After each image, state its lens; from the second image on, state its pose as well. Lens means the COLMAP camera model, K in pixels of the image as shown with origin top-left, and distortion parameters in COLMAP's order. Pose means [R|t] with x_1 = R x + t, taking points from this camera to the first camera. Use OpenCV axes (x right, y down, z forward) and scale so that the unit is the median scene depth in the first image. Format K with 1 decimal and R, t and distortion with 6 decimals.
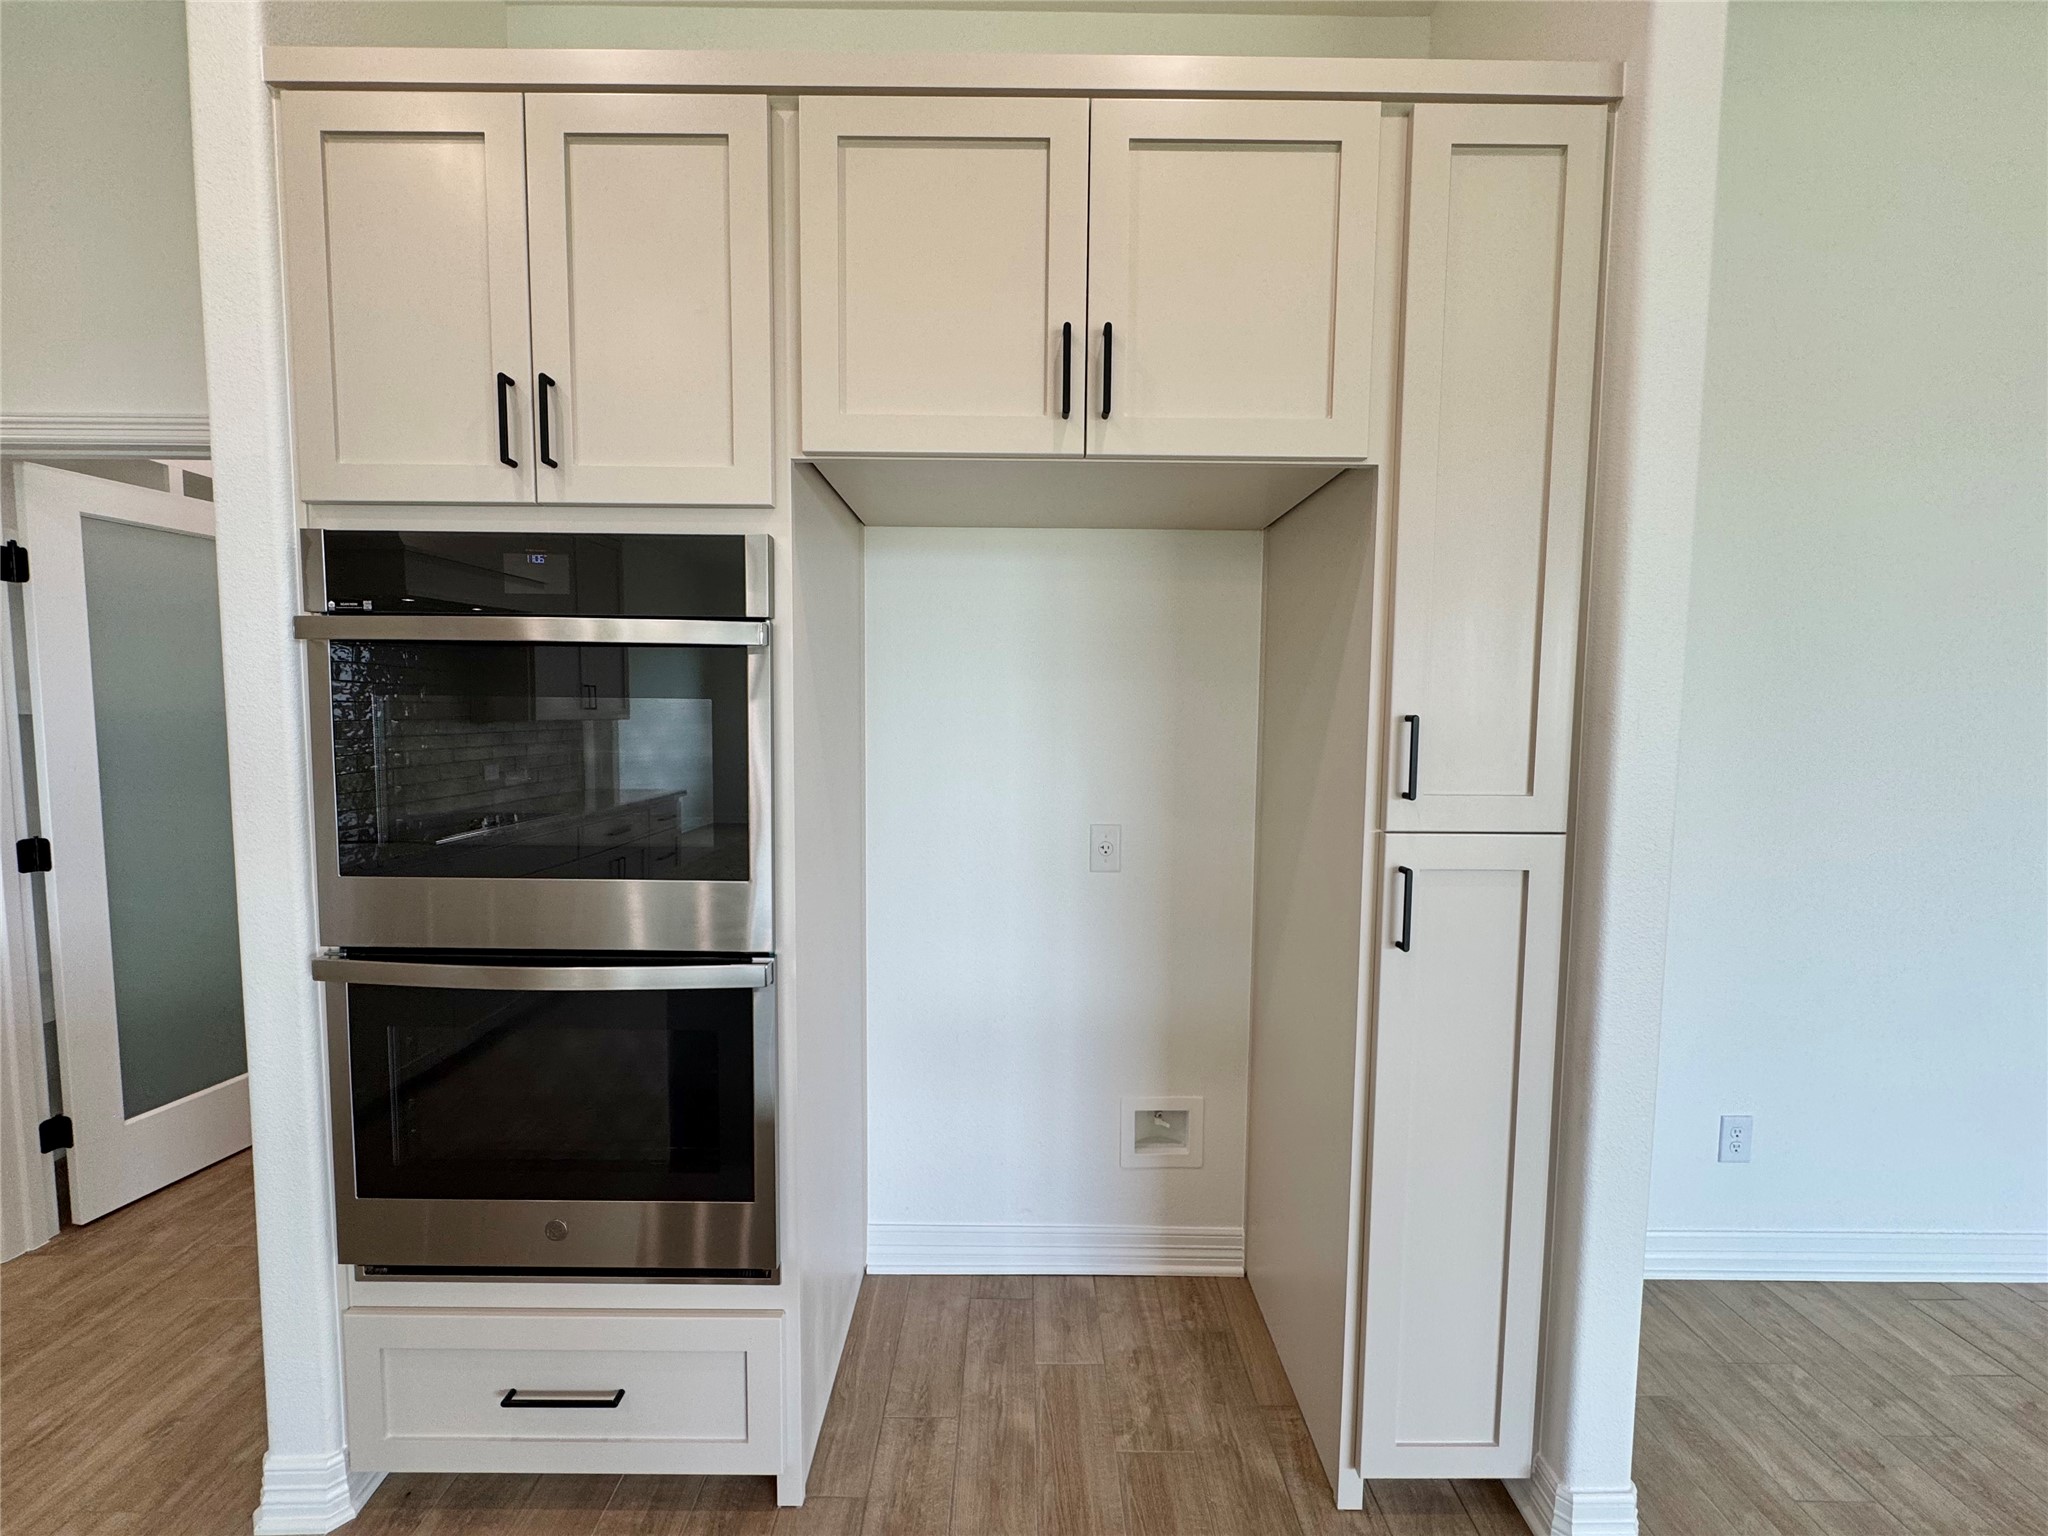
lens RADIAL K [[816.0, 0, 1022.4], [0, 816.0, 769.5], [0, 0, 1]] dist [0.000584, 0.000670]
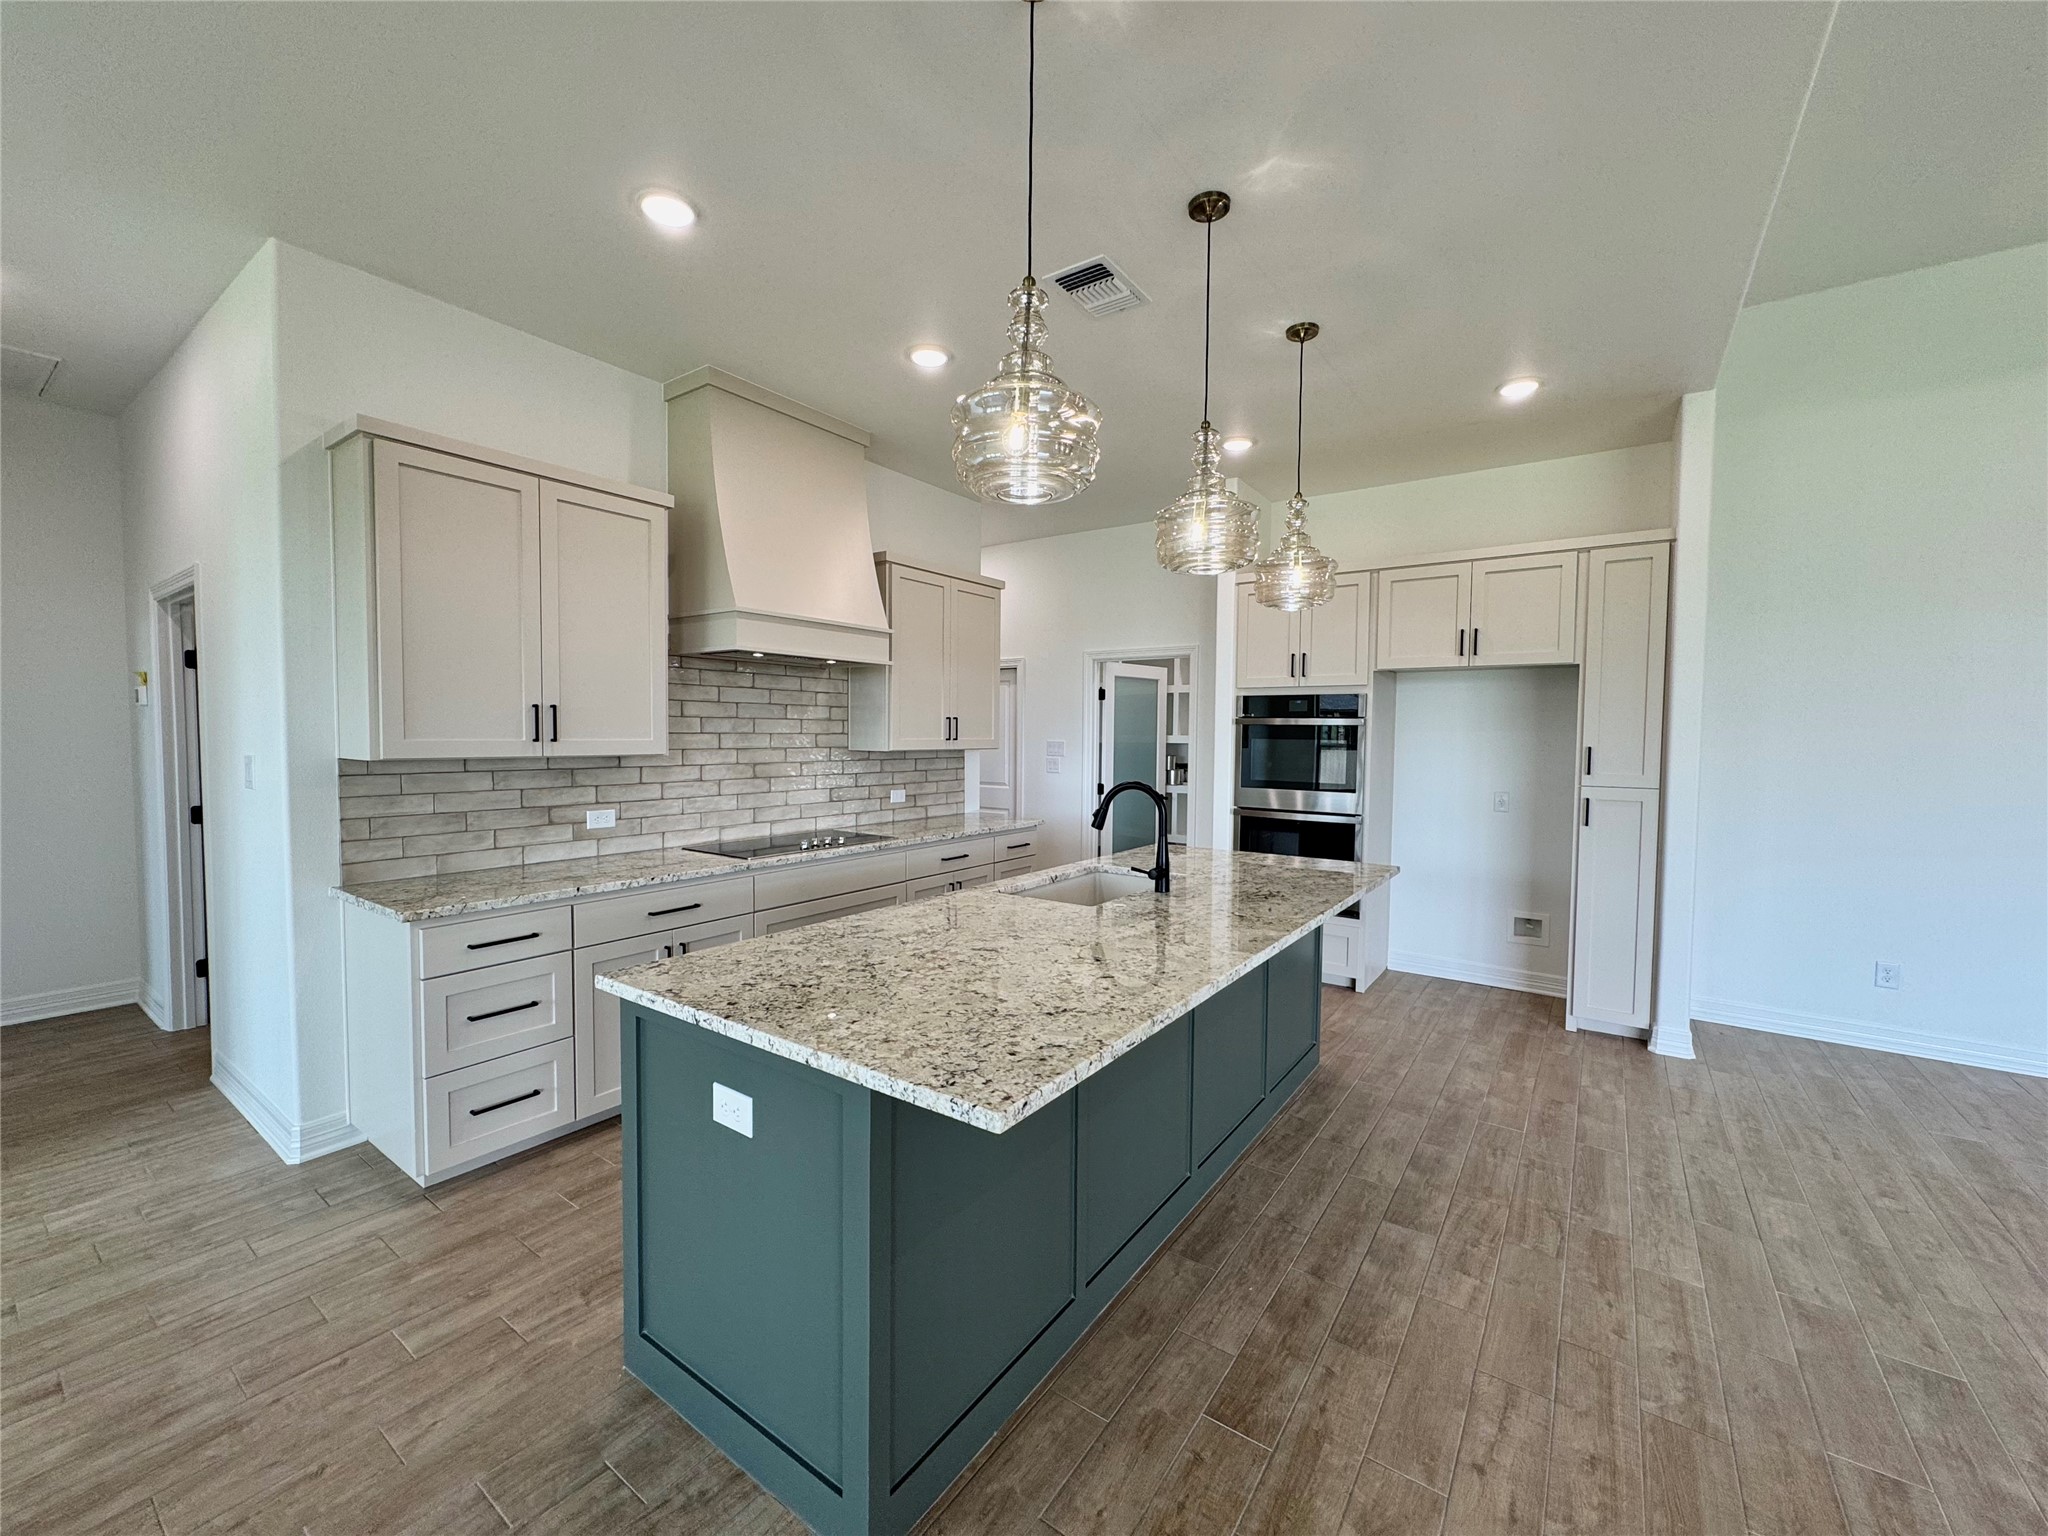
lens RADIAL K [[835.9, 0, 1031.2], [0, 835.9, 766.3], [0, 0, 1]] dist [0.026023, 0.000056]
pose [[0.800474, 0.023463, -0.598908, 0.686240], [-0.058890, 0.997478, -0.039631, 0.243937], [0.596468, 0.066993, 0.799836, -2.649395]]
